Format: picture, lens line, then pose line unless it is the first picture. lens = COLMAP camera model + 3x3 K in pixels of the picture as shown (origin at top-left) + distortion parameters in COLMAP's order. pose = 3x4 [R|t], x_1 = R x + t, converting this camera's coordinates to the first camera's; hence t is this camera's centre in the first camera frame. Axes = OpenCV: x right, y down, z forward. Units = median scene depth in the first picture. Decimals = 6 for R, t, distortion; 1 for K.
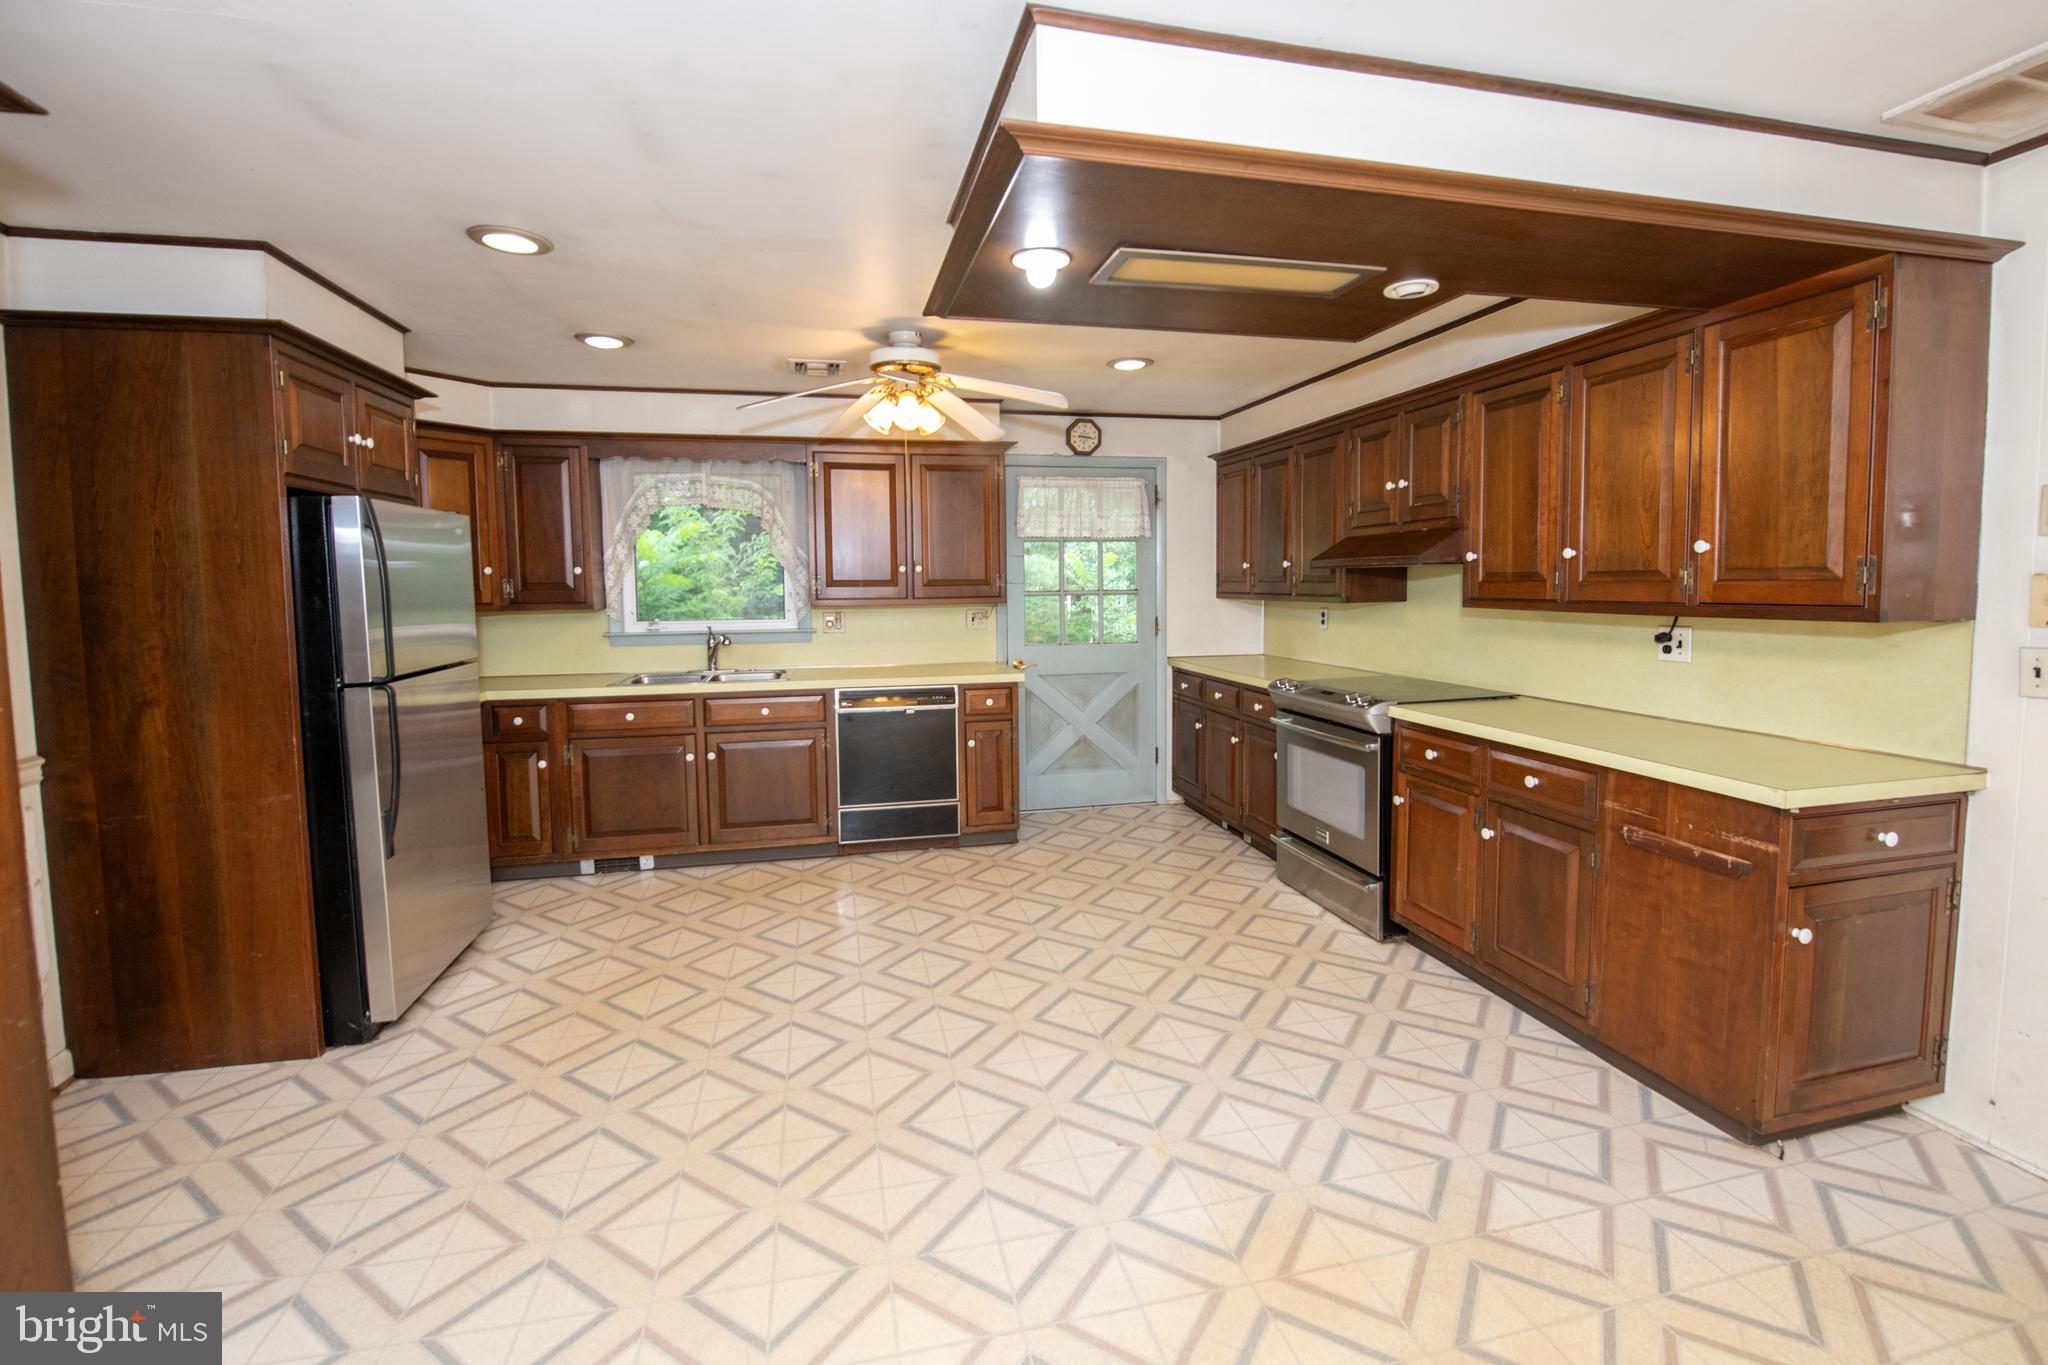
lens RADIAL K [[889.0, 0, 1027.9], [0, 889.0, 643.1], [0, 0, 1]] dist [-0.019152, -0.000612]
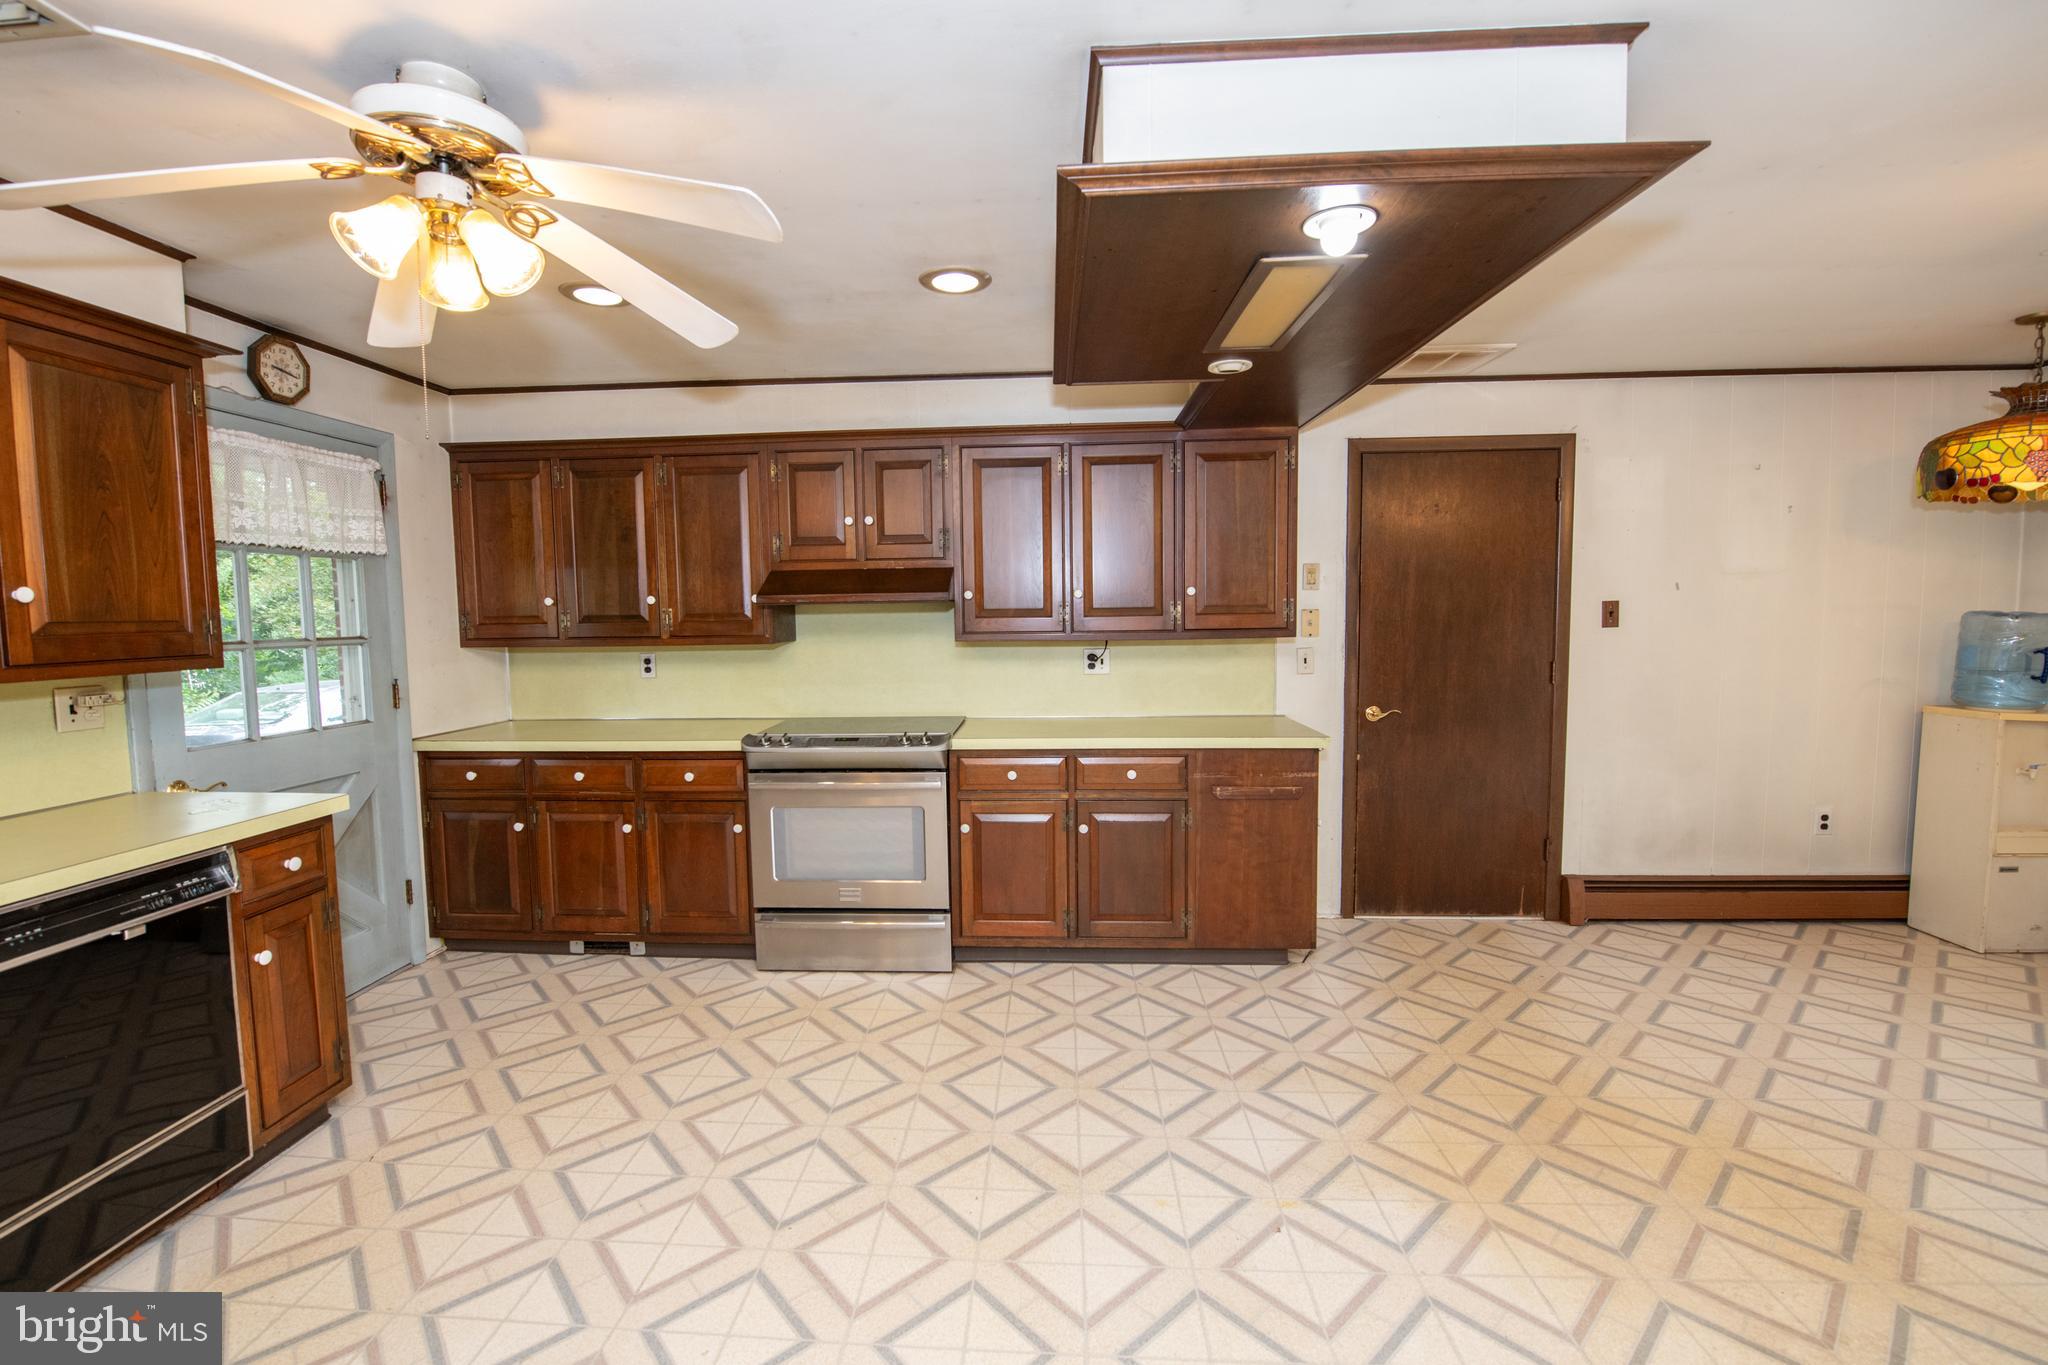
lens RADIAL K [[874.2, 0, 1015.0], [0, 874.2, 671.0], [0, 0, 1]] dist [-0.014866, -0.000417]
pose [[0.288153, -0.059519, 0.955733, -0.481375], [0.076967, 0.996277, 0.038838, -0.037456], [-0.954486, 0.062369, 0.291661, 0.574695]]
